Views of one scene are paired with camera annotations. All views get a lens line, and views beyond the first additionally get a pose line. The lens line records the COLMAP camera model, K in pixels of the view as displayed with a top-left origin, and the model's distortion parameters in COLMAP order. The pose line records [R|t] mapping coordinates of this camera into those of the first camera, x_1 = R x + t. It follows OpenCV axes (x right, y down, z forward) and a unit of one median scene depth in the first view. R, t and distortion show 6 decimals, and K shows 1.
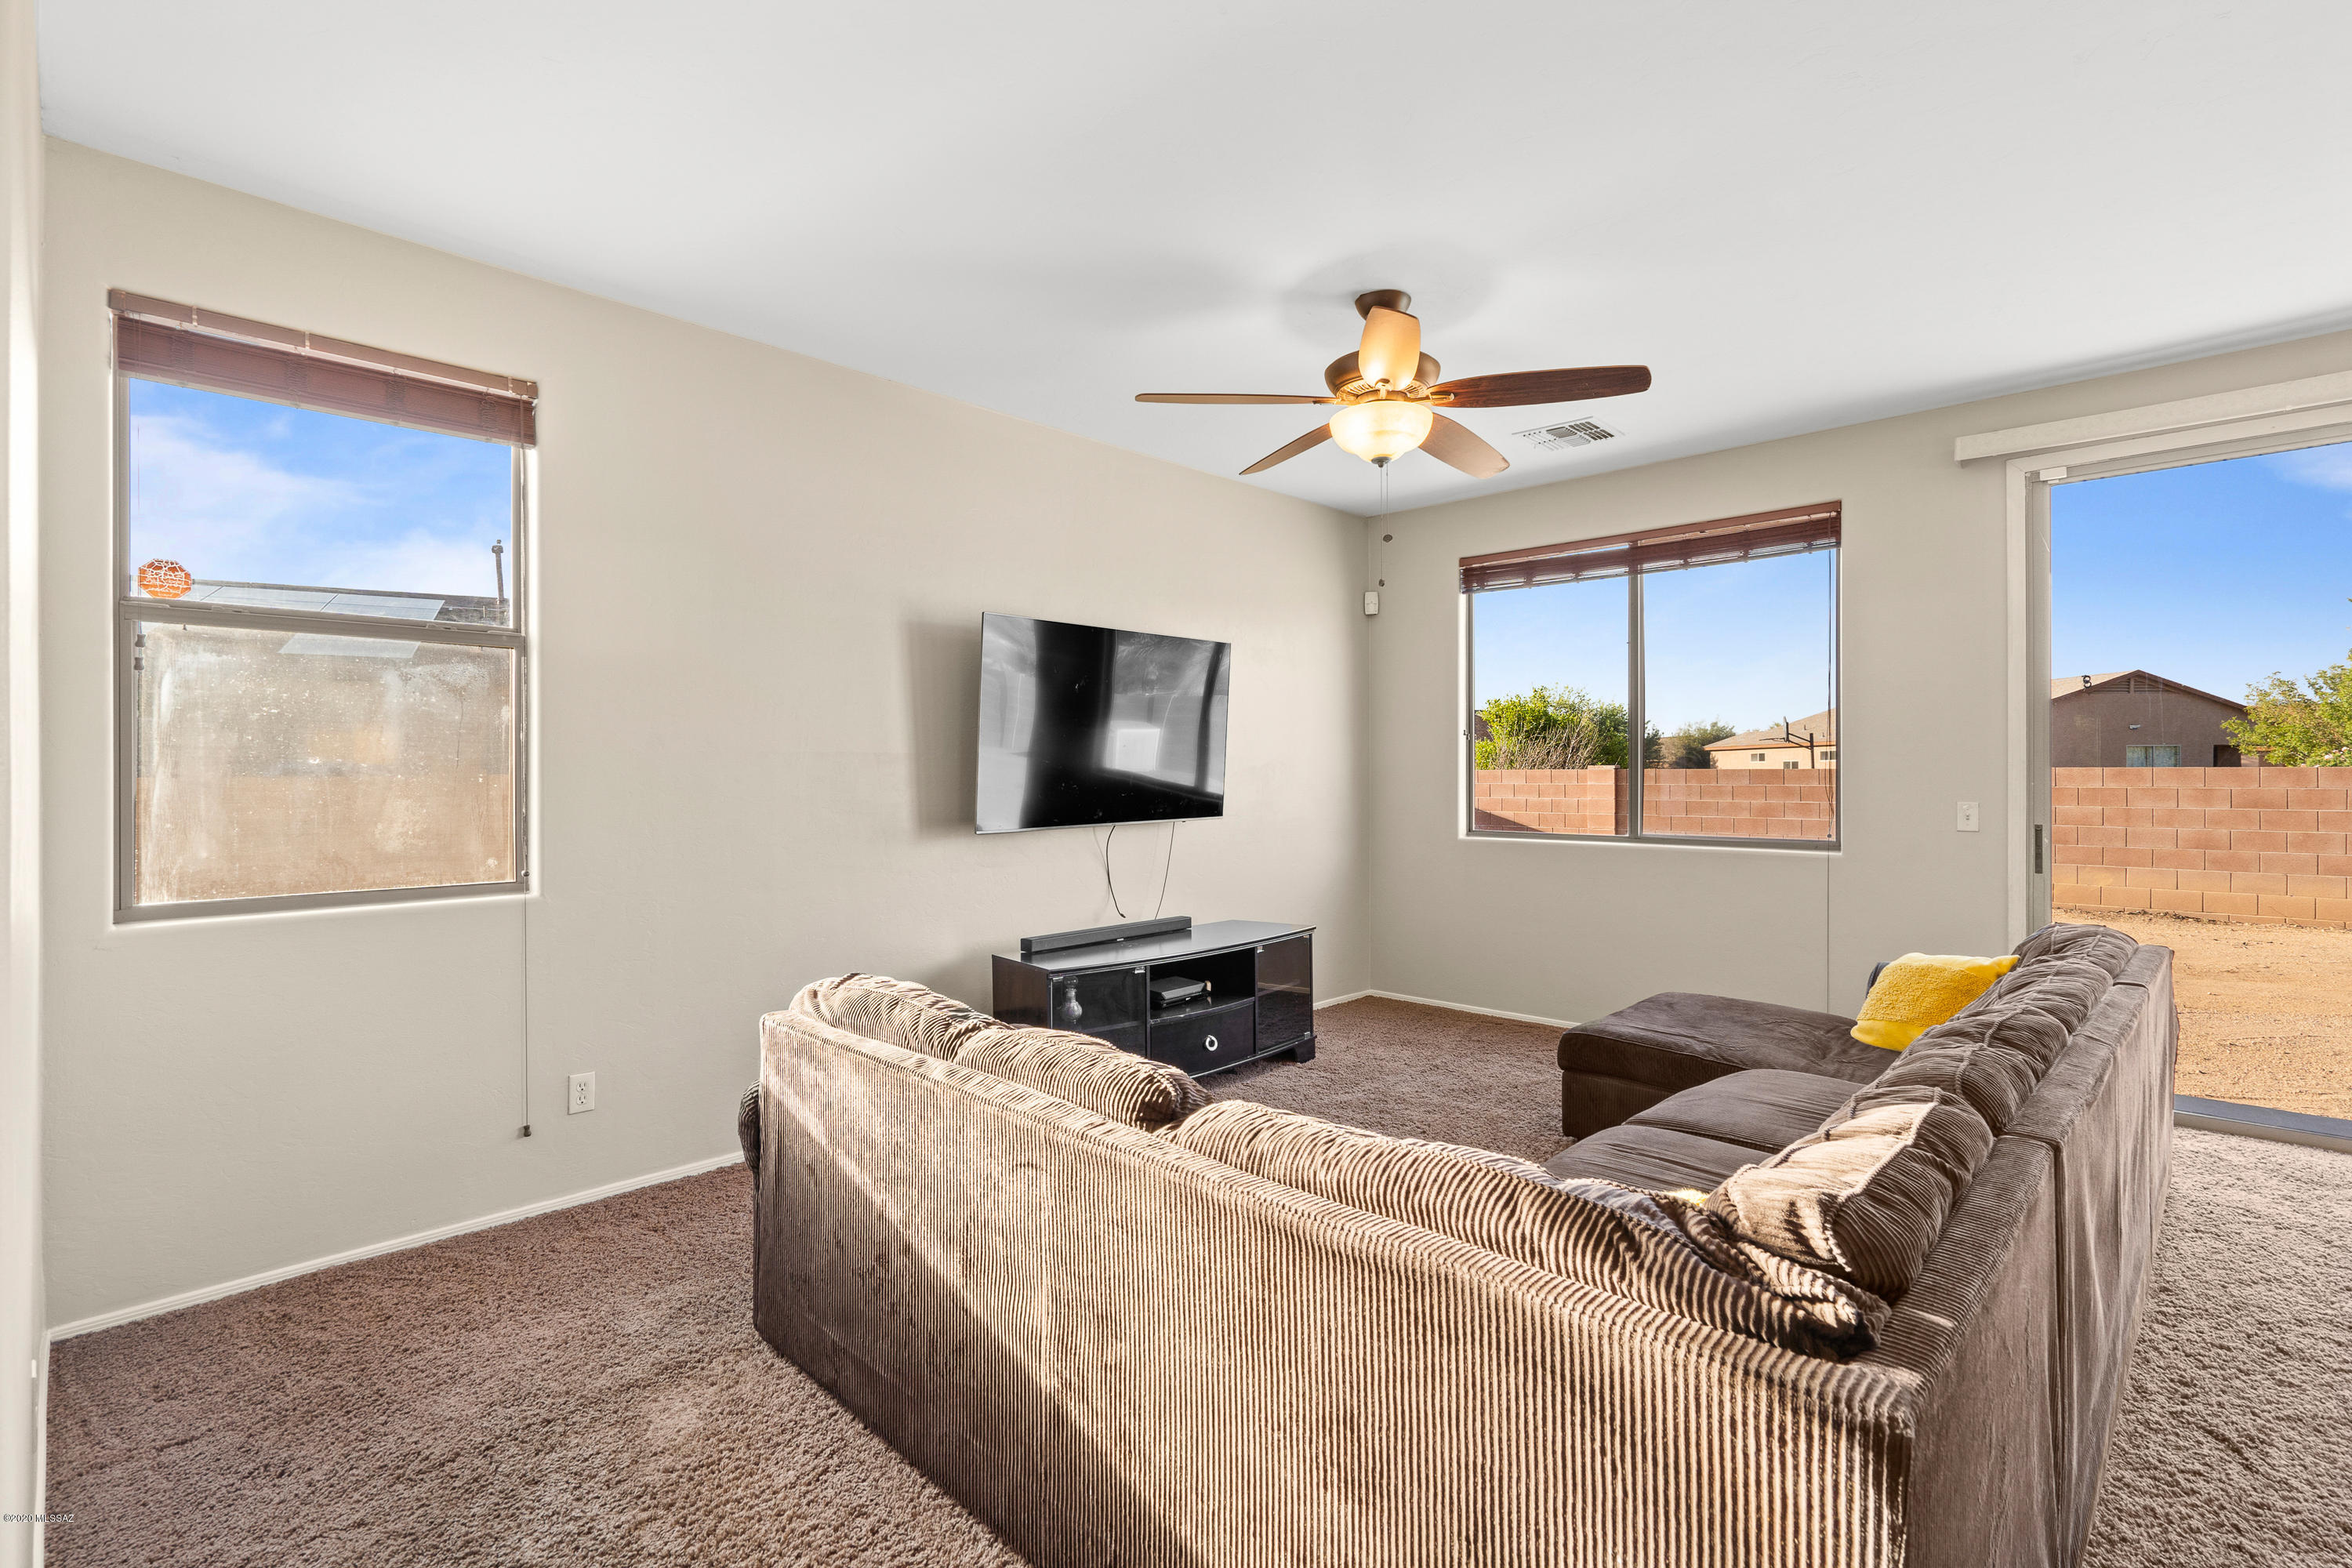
lens RADIAL K [[1105.0, 0, 1177.9], [0, 1105.0, 753.7], [0, 0, 1]] dist [-0.013363, 0.007959]
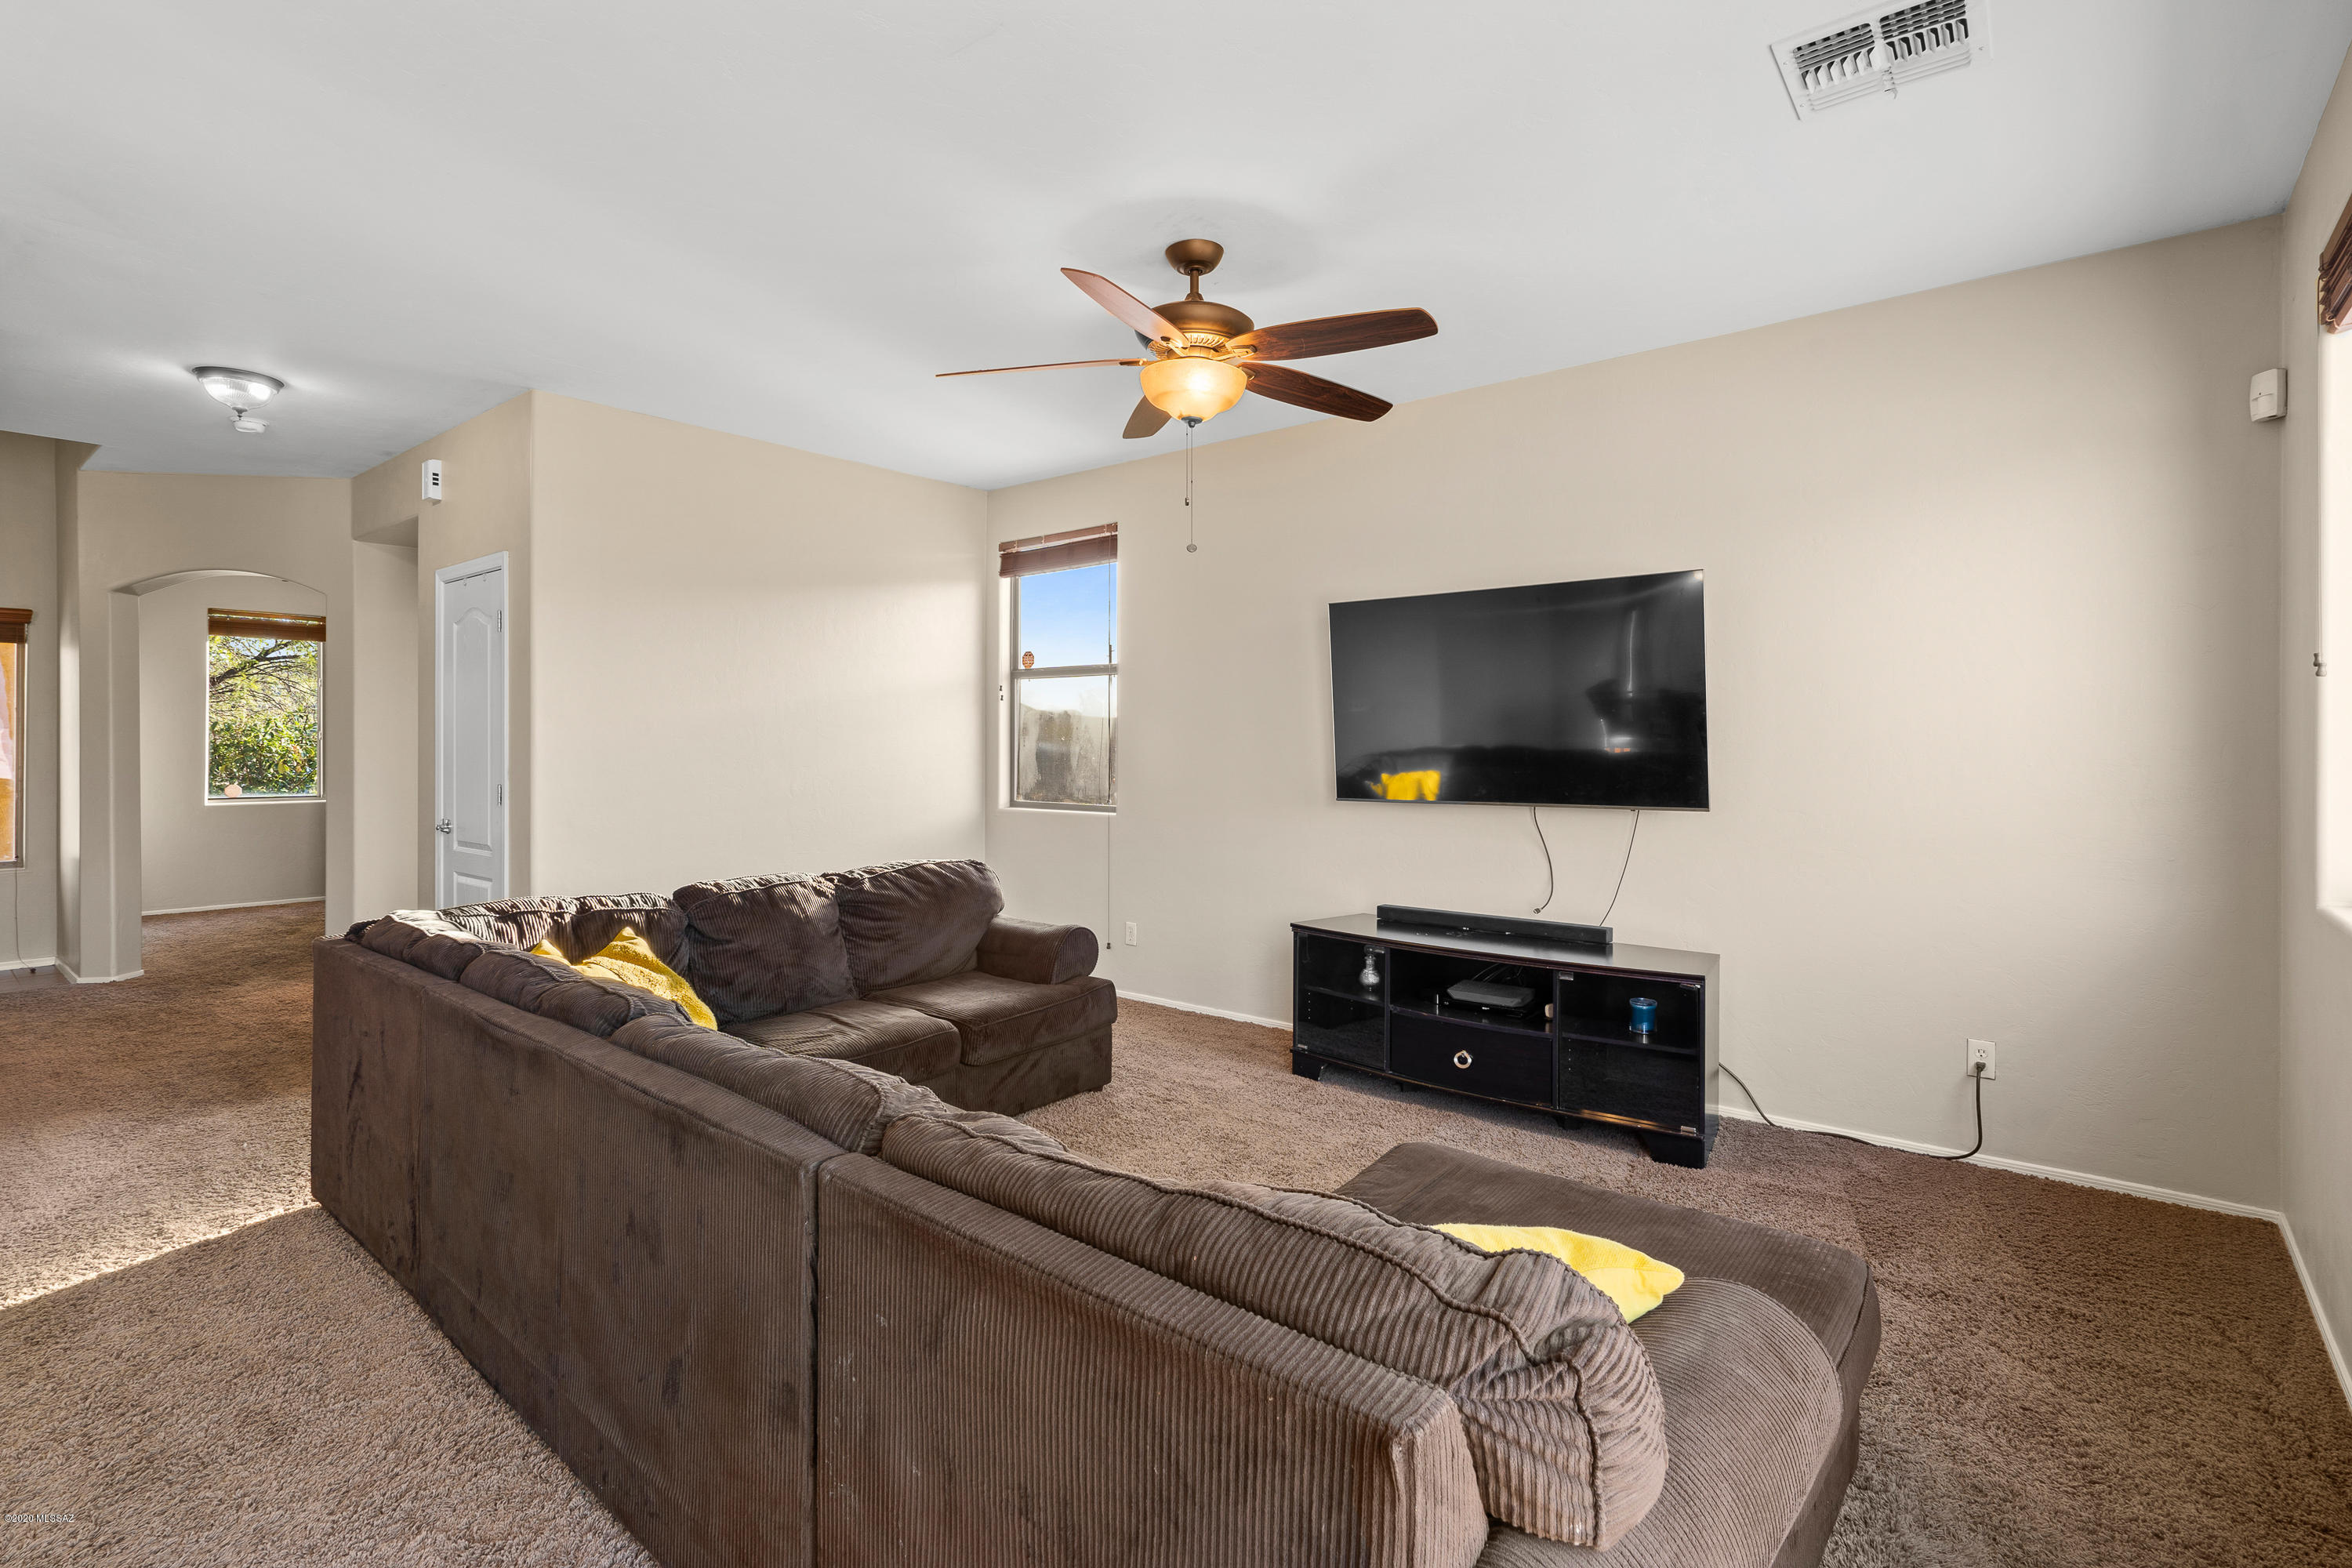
lens RADIAL K [[1105.0, 0, 1177.9], [0, 1105.0, 753.7], [0, 0, 1]] dist [-0.013363, 0.007959]
pose [[0.078695, 0.010867, -0.996840, 1.327326], [0.012242, 0.999855, 0.011866, 0.012944], [0.996824, -0.013138, 0.078550, 1.080523]]
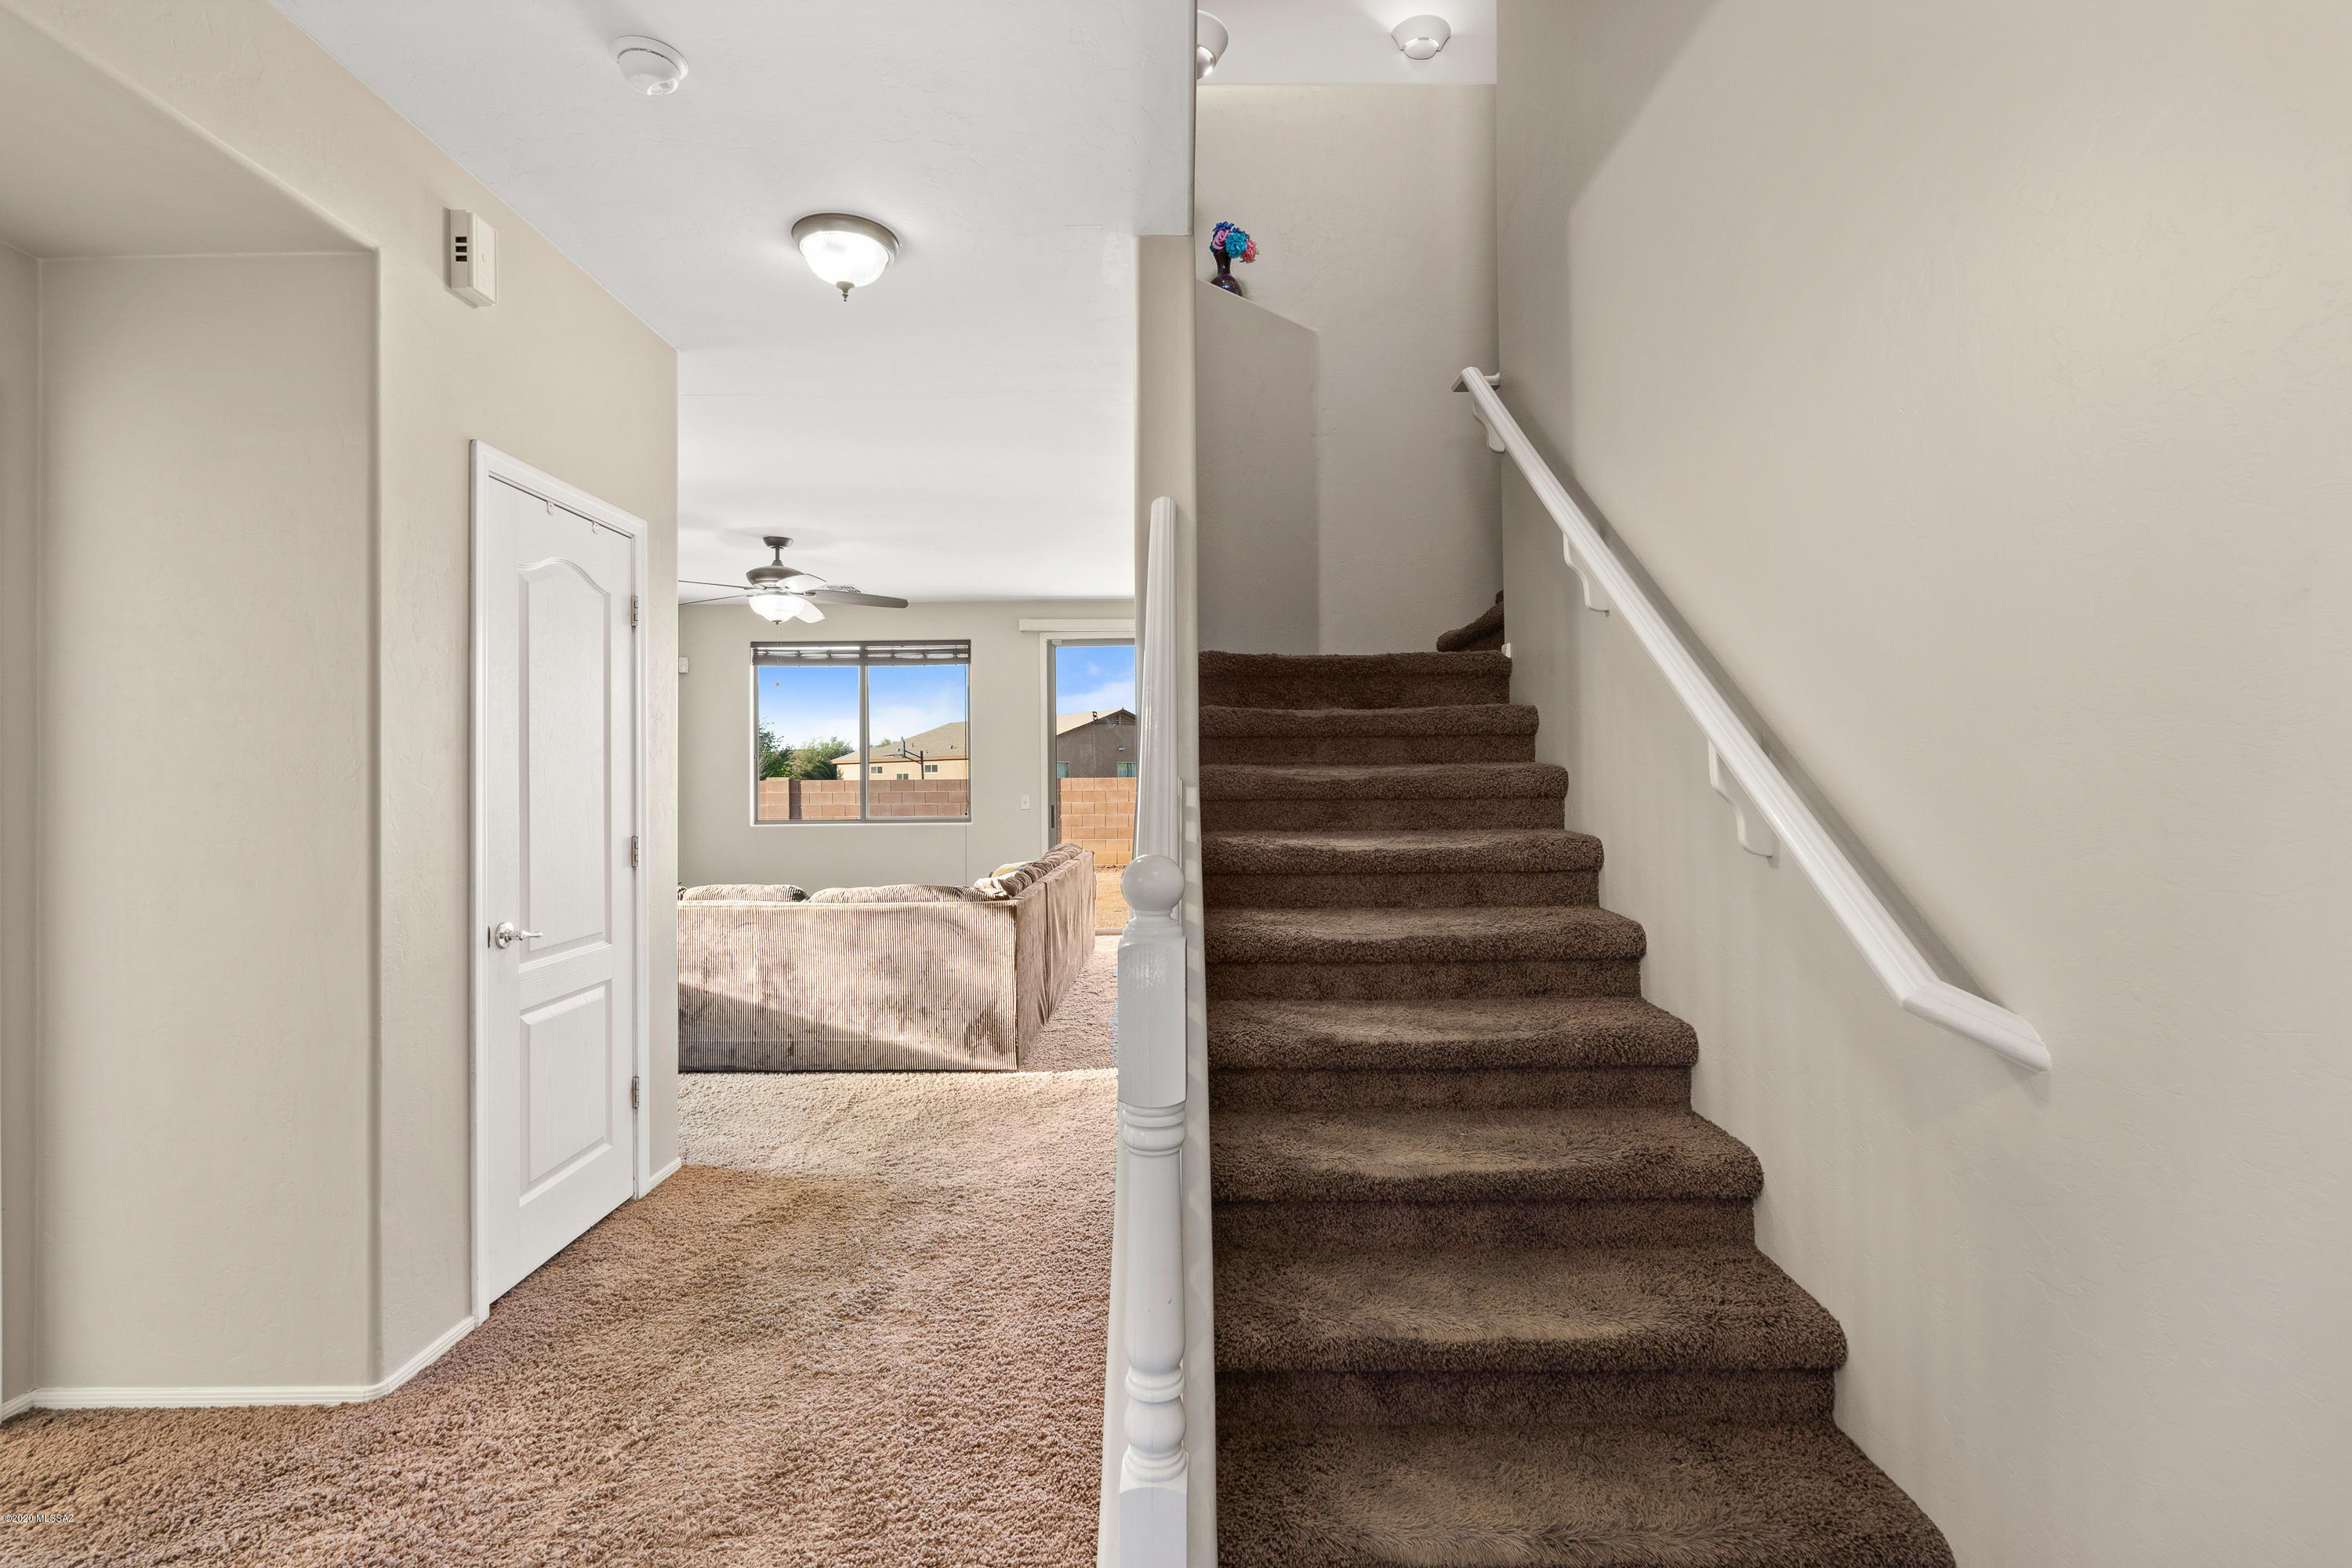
lens RADIAL K [[1099.3, 0, 1180.7], [0, 1099.3, 780.0], [0, 0, 1]] dist [-0.010371, 0.000710]
pose [[0.722129, -0.005745, 0.691734, -0.363032], [-0.003282, 0.999926, 0.011731, -0.006929], [-0.691751, -0.010742, 0.722057, -0.504579]]
